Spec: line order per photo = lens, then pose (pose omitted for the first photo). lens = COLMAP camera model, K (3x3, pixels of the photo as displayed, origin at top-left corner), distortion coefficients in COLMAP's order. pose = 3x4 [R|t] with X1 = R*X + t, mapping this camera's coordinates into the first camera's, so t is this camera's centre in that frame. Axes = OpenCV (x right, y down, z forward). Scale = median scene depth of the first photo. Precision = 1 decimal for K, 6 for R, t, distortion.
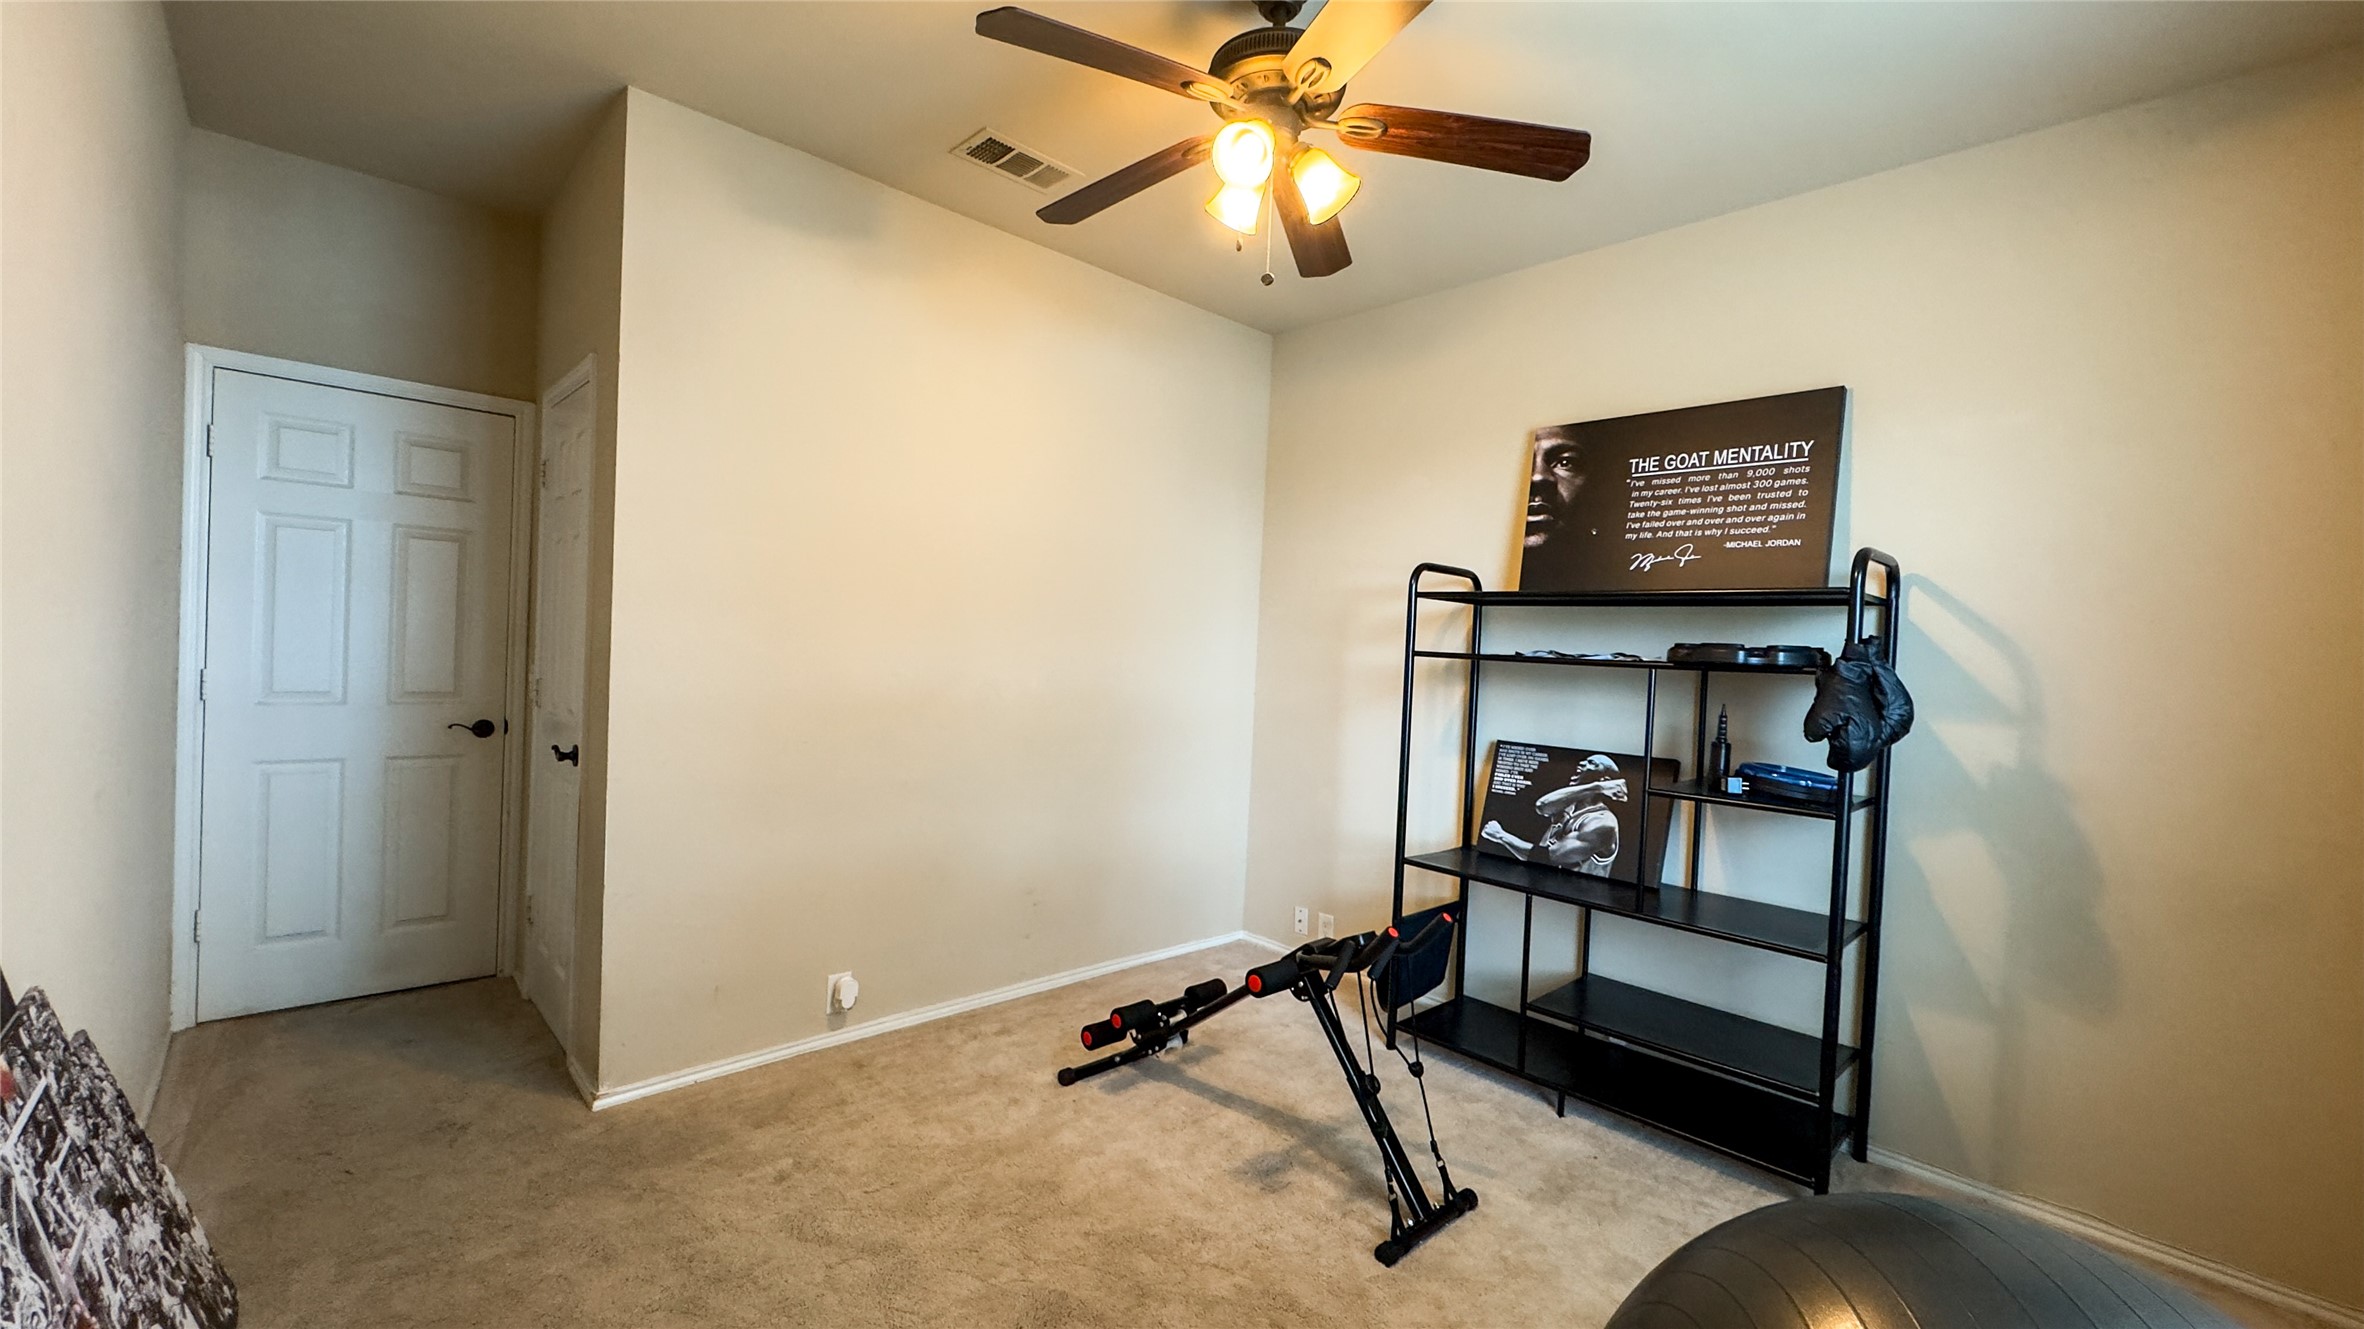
lens RADIAL K [[937.2, 0, 1170.2], [0, 937.2, 664.9], [0, 0, 1]] dist [-0.004702, -0.000029]
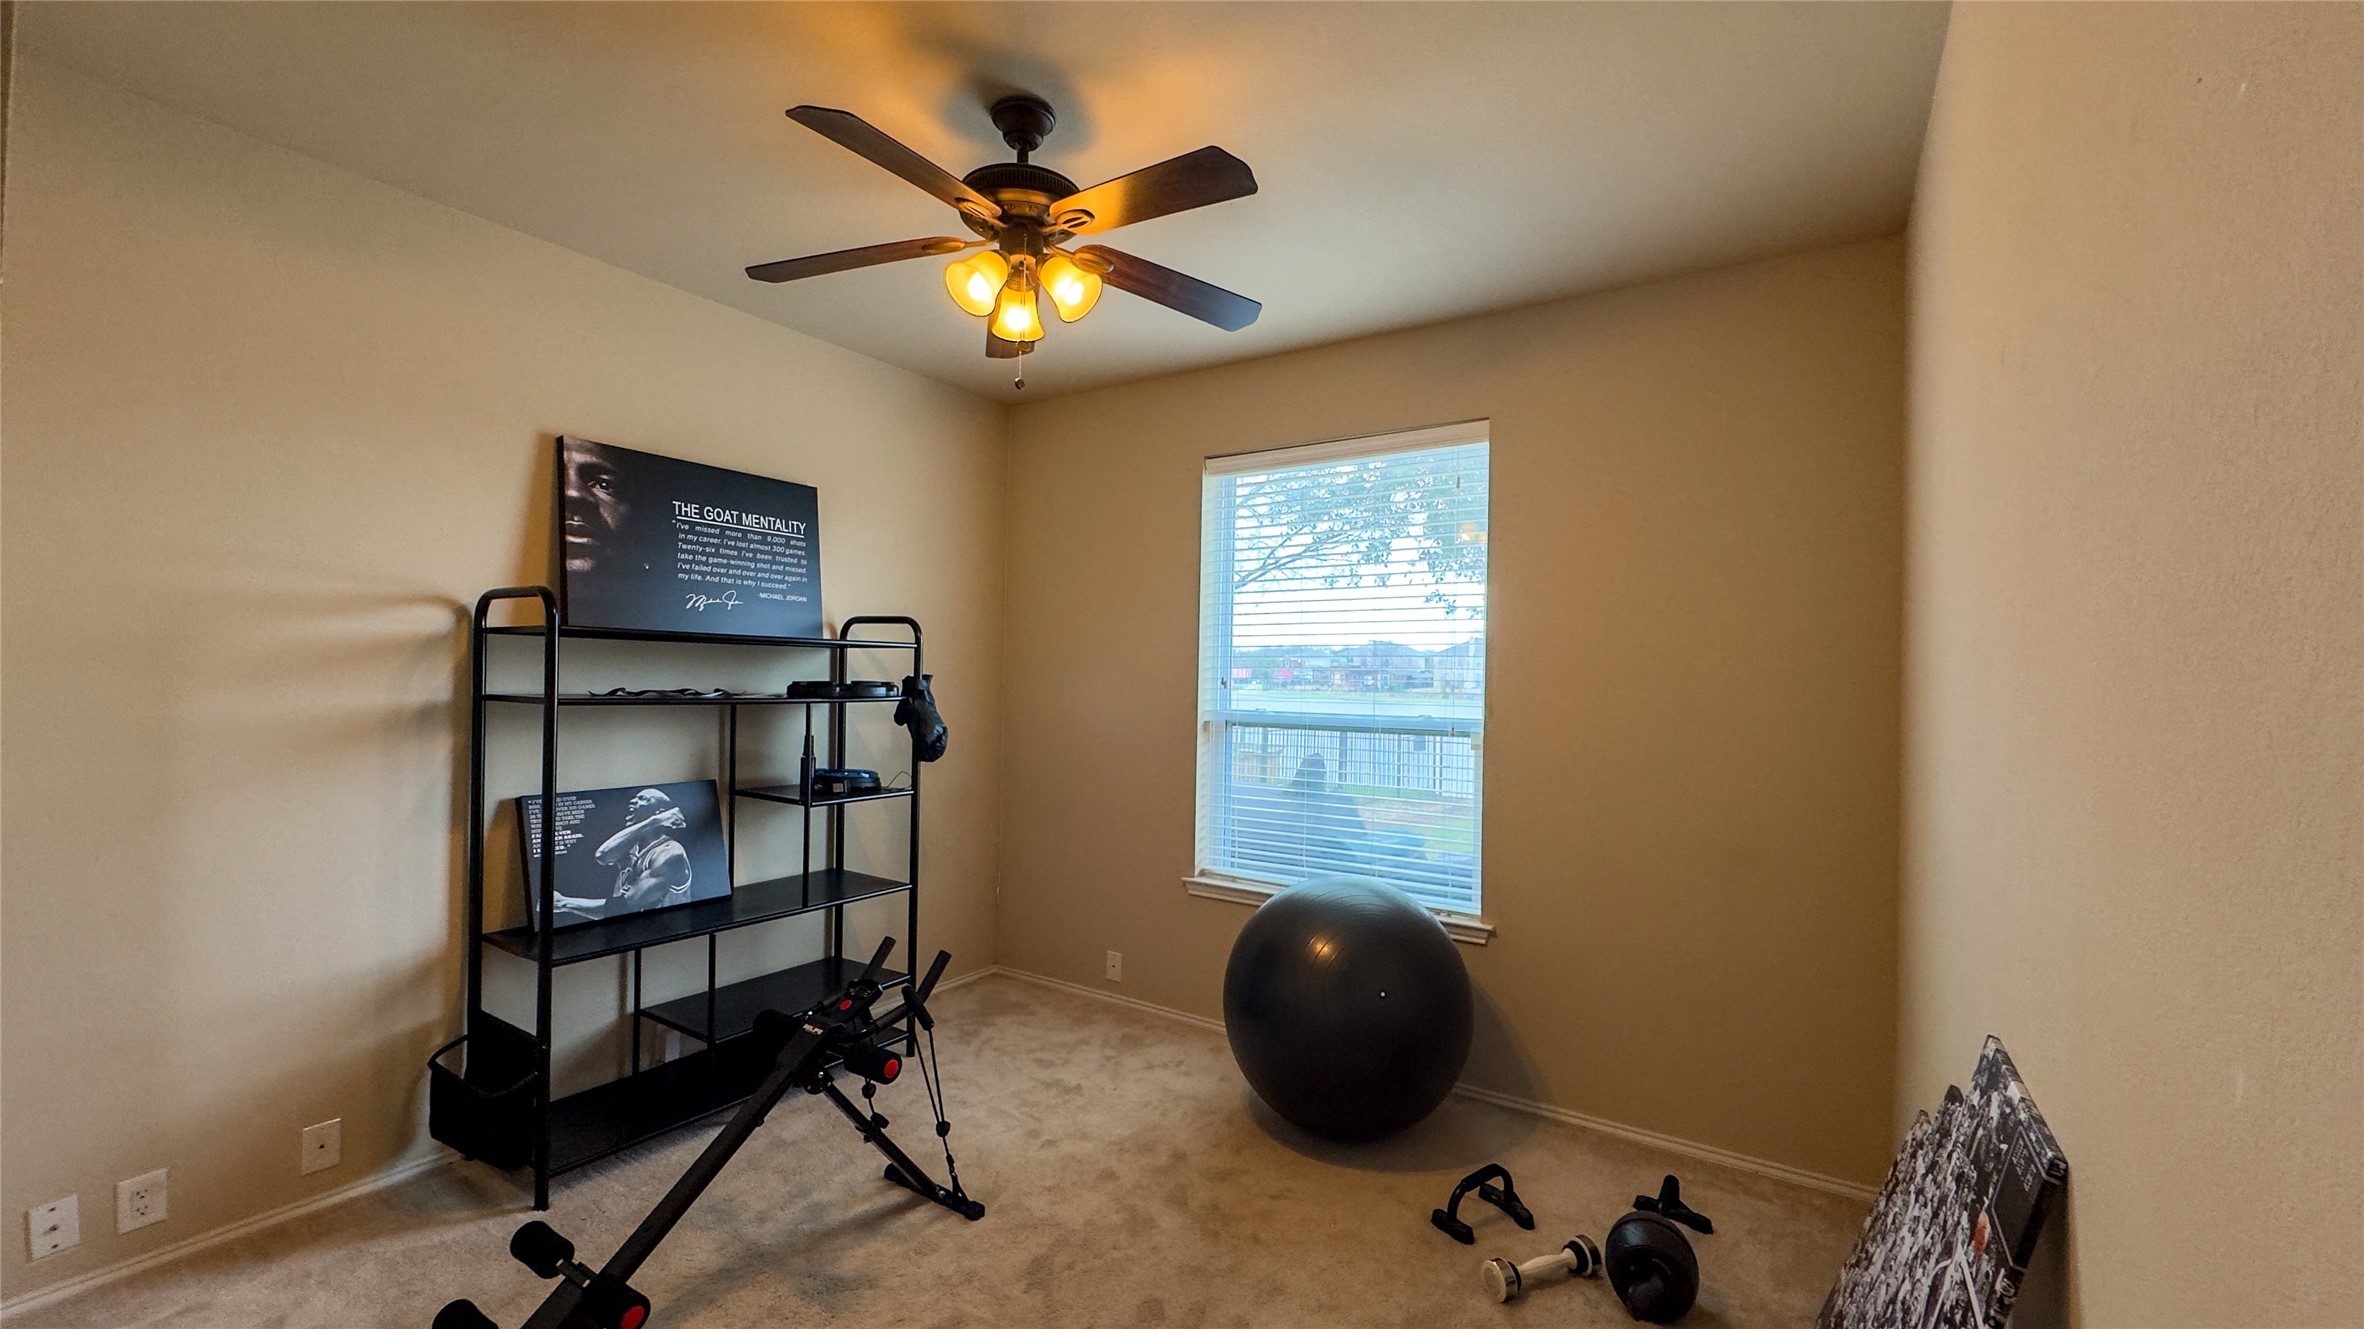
lens RADIAL K [[937.2, 0, 1173.0], [0, 937.2, 673.7], [0, 0, 1]] dist [-0.004702, -0.000029]
pose [[-0.228967, -0.041312, 0.972557, -0.671178], [-0.001976, 0.999117, 0.041975, -0.074082], [-0.973432, 0.007689, -0.228846, 0.715533]]
